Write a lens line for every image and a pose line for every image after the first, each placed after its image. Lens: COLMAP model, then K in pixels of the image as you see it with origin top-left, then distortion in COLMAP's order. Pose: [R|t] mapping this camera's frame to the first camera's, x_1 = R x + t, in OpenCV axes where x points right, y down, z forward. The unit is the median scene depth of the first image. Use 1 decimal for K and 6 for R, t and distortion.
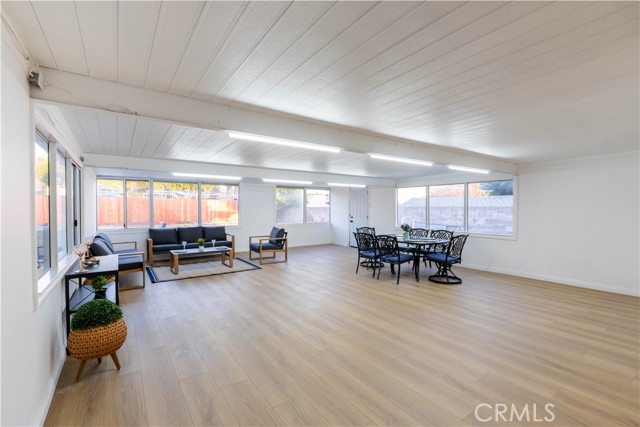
lens RADIAL K [[281.9, 0, 321.5], [0, 281.9, 214.5], [0, 0, 1]] dist [-0.010626, 0.000502]
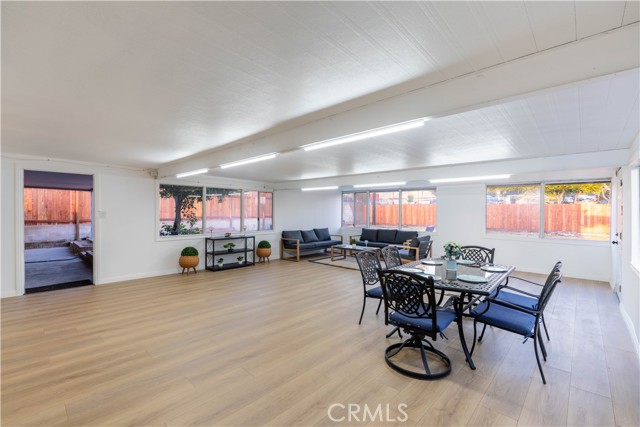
lens RADIAL K [[288.4, 0, 332.2], [0, 288.4, 214.2], [0, 0, 1]] dist [0.000395, 0.000713]
pose [[0.224360, 0.008386, -0.974470, 0.768451], [-0.031889, 0.999491, 0.001260, -0.015955], [0.973984, 0.030792, 0.224514, 0.623609]]
